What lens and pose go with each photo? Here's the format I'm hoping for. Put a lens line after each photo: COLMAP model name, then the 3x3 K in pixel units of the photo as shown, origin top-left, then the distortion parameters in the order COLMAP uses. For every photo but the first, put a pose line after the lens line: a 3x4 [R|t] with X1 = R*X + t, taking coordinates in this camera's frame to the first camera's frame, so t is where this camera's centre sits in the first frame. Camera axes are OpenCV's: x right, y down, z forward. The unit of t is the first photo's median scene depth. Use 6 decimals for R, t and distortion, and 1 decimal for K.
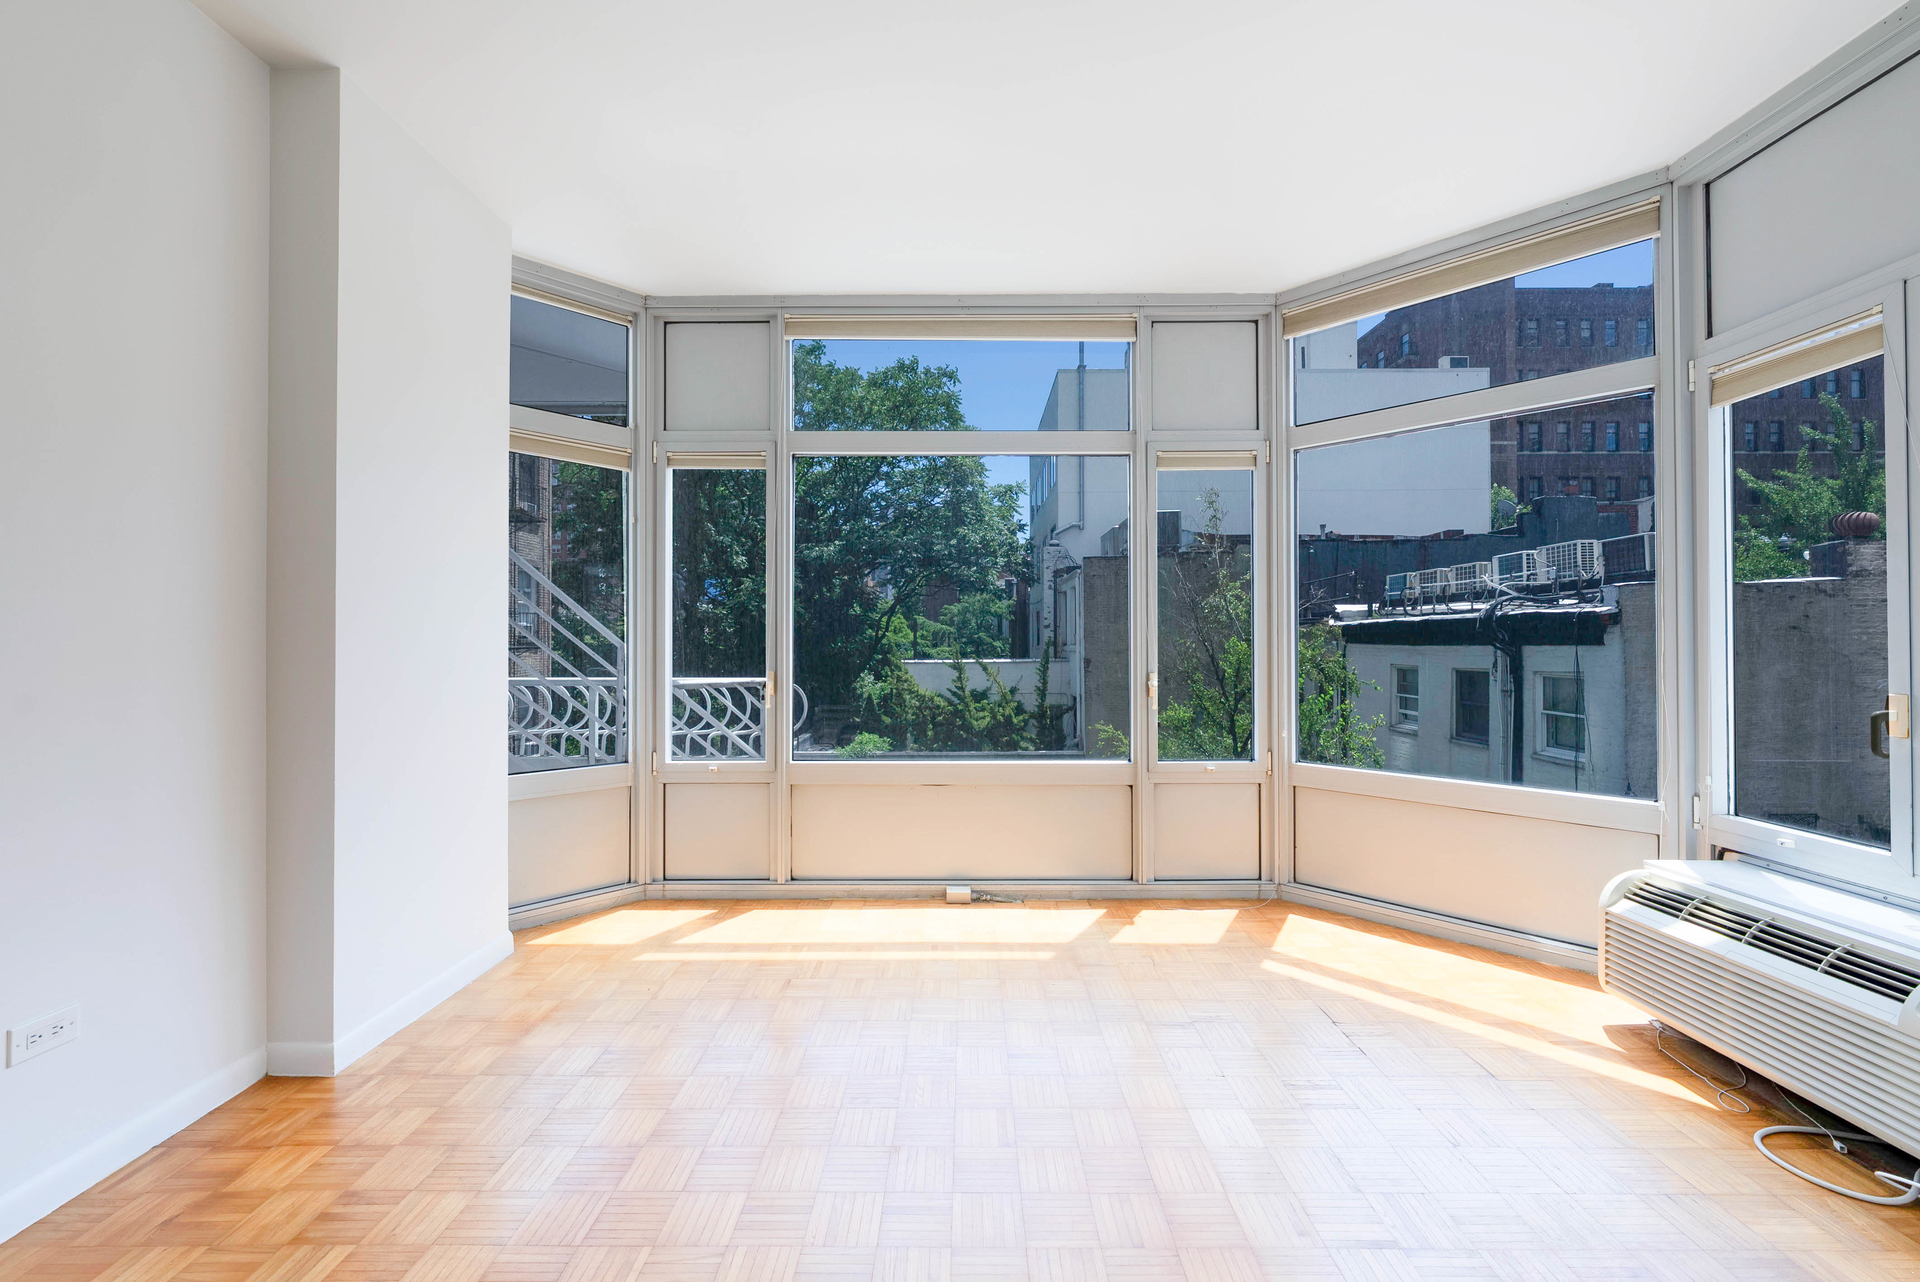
lens RADIAL K [[747.7, 0, 960.0], [0, 747.7, 641.0], [0, 0, 1]] dist [-0.001781, -0.000144]
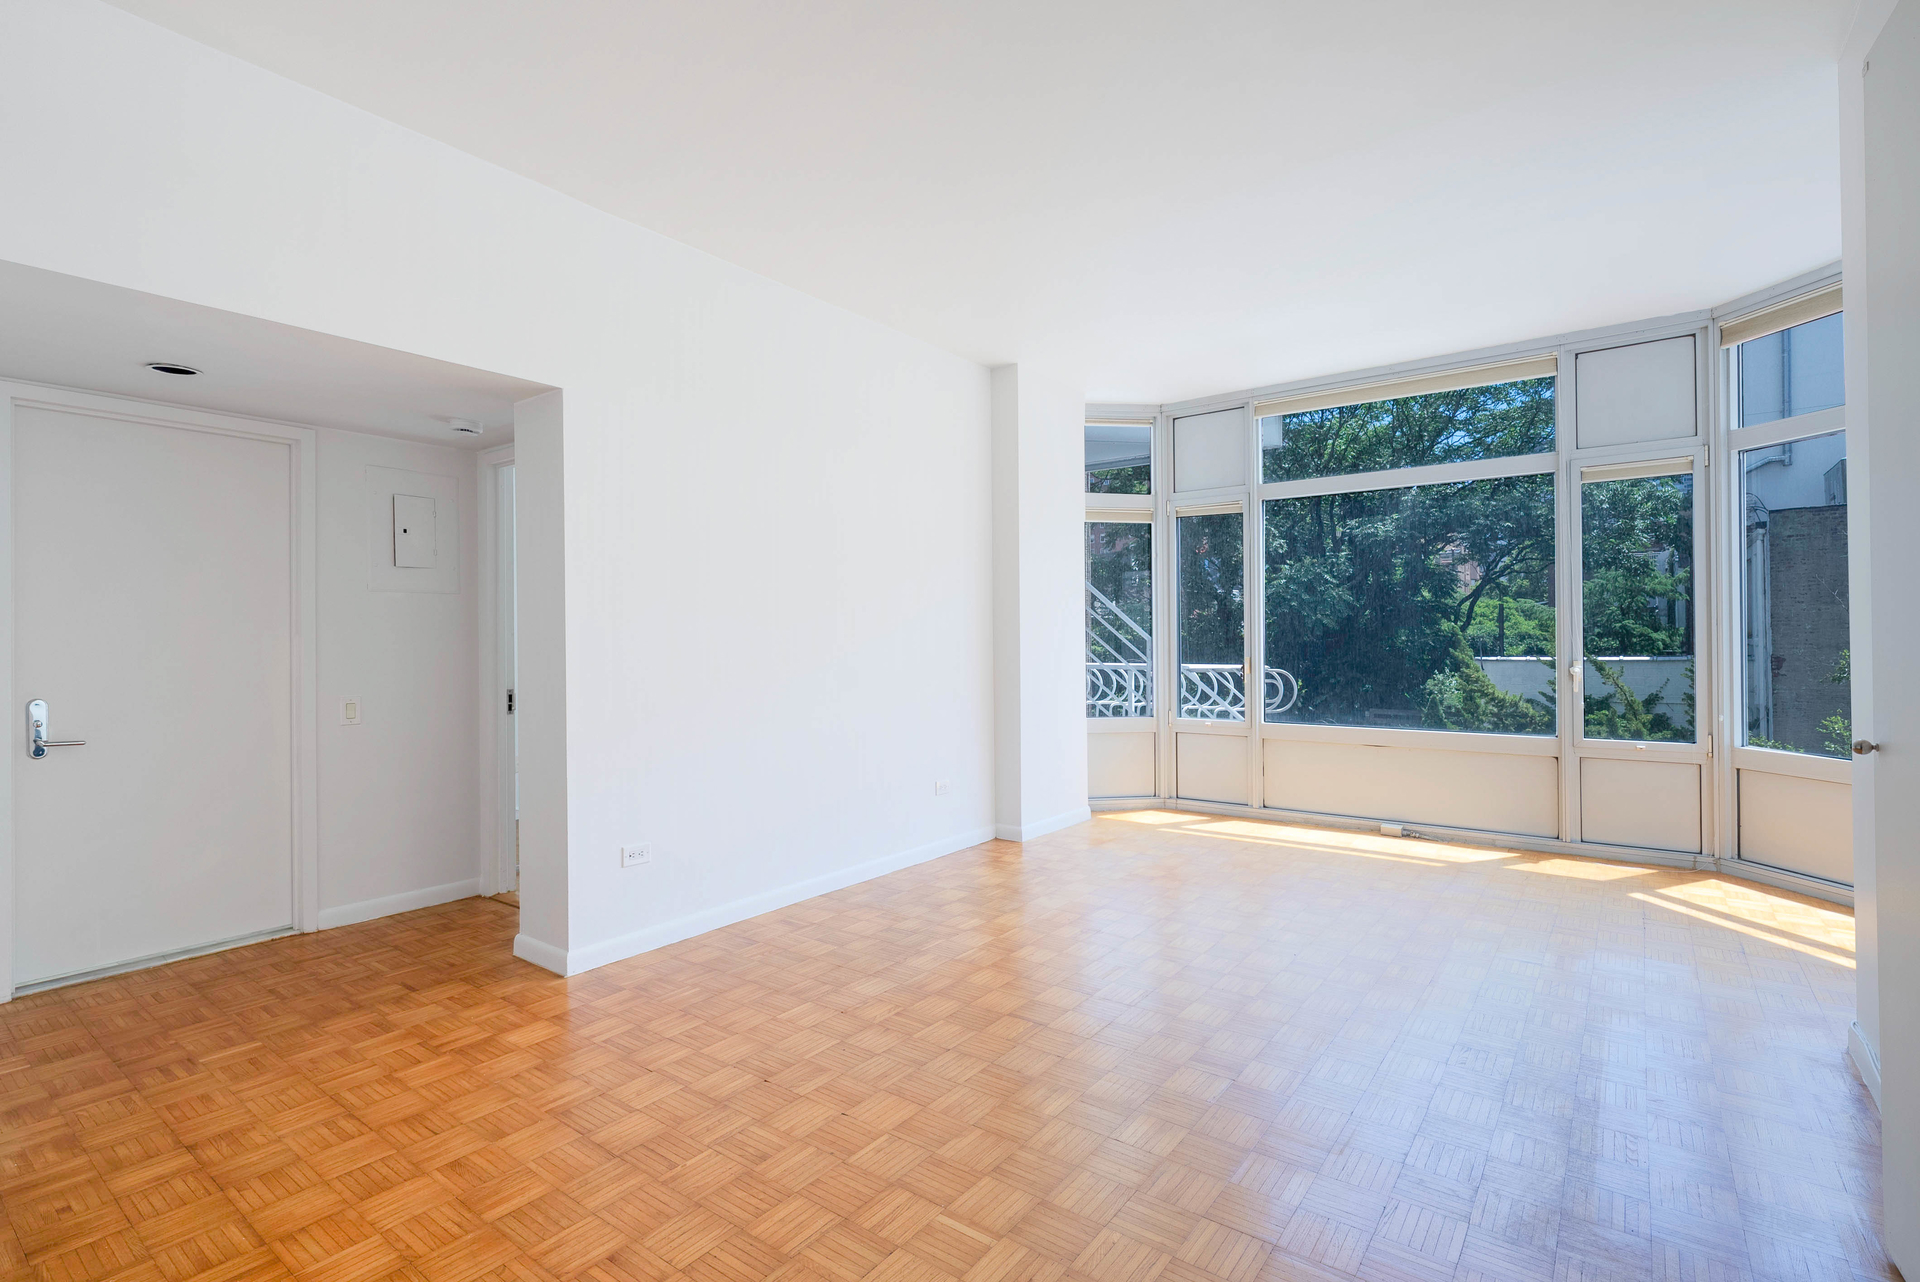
lens RADIAL K [[915.2, 0, 960.0], [0, 915.2, 641.0], [0, 0, 1]] dist [-0.000927, -0.000003]
pose [[0.804478, -0.003892, -0.593969, 0.324305], [0.008084, 0.999958, 0.004397, -0.001552], [0.593927, -0.008339, 0.804476, -0.683768]]
